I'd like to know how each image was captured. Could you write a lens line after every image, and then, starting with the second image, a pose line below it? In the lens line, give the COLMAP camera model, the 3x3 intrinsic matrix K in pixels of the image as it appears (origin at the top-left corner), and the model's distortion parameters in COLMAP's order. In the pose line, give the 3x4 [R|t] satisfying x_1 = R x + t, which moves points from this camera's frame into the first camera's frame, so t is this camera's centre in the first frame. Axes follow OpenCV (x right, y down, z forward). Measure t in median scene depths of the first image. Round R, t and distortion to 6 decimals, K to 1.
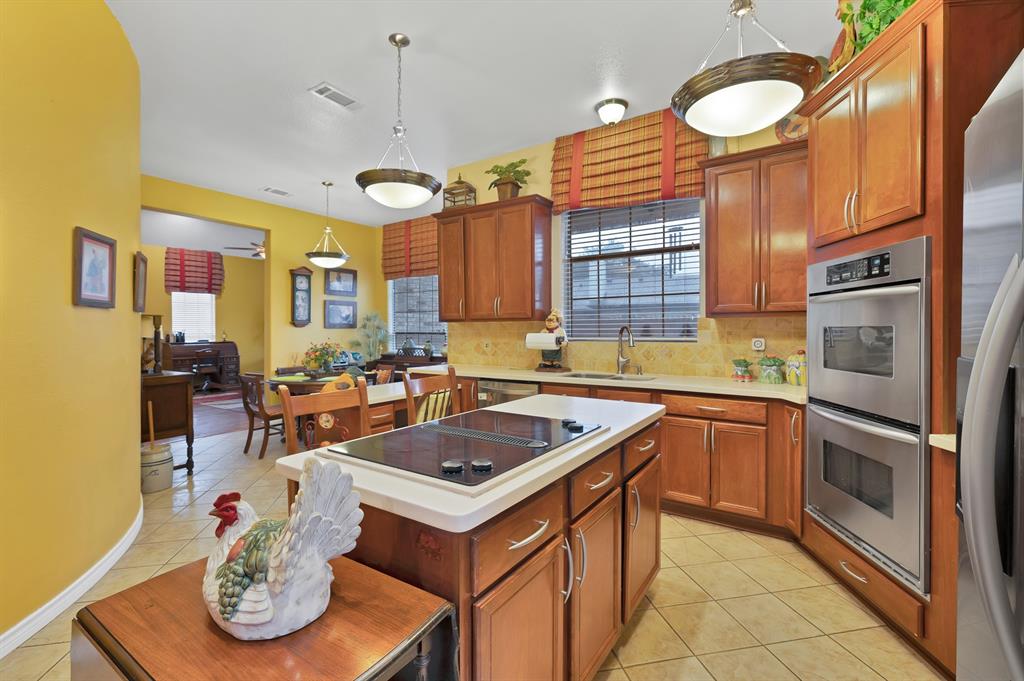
lens RADIAL K [[444.2, 0, 517.3], [0, 444.2, 334.0], [0, 0, 1]] dist [0.002536, 0.000280]
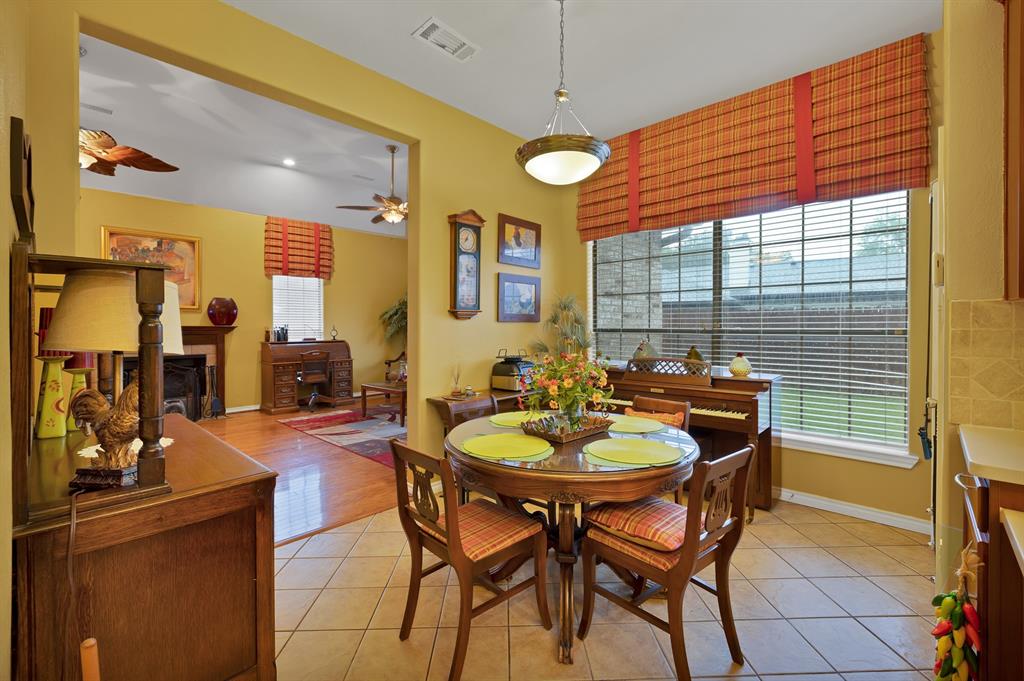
lens RADIAL K [[444.2, 0, 512.9], [0, 444.2, 333.8], [0, 0, 1]] dist [0.002536, 0.000280]
pose [[0.982397, 0.005387, -0.186730, -0.230314], [-0.004042, 0.999963, 0.007584, -0.001463], [0.186764, -0.006696, 0.982382, 0.329066]]
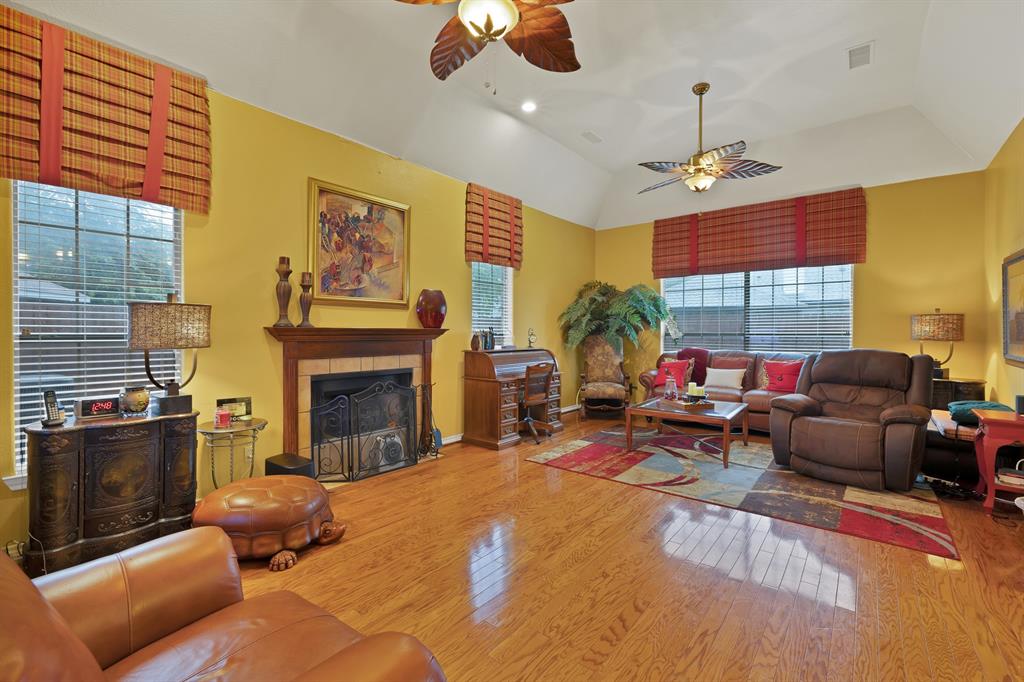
lens RADIAL K [[444.2, 0, 517.1], [0, 444.2, 334.4], [0, 0, 1]] dist [0.002536, 0.000280]
pose [[0.995294, 0.008655, -0.096514, -0.665349], [-0.008726, 0.999962, -0.000308, -0.000634], [0.096508, 0.001148, 0.995332, 0.434990]]
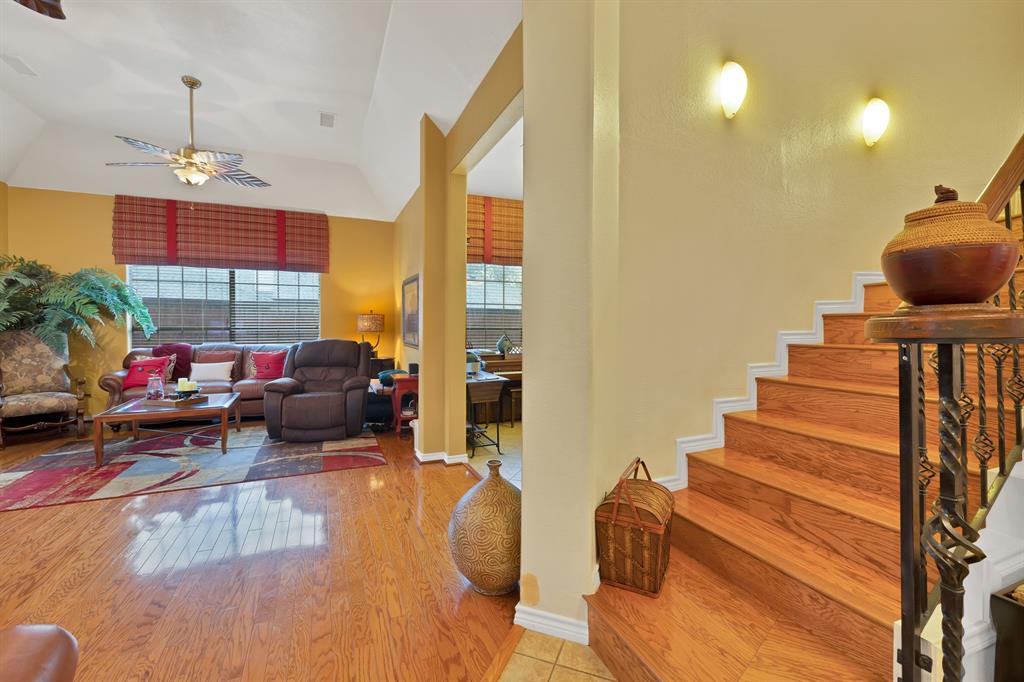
lens RADIAL K [[444.2, 0, 514.6], [0, 444.2, 330.3], [0, 0, 1]] dist [0.002536, 0.000280]
pose [[0.551919, 0.000063, 0.833898, -0.715179], [0.001779, 0.999998, -0.001253, 0.000275], [-0.833896, 0.002175, 0.551918, 0.386372]]
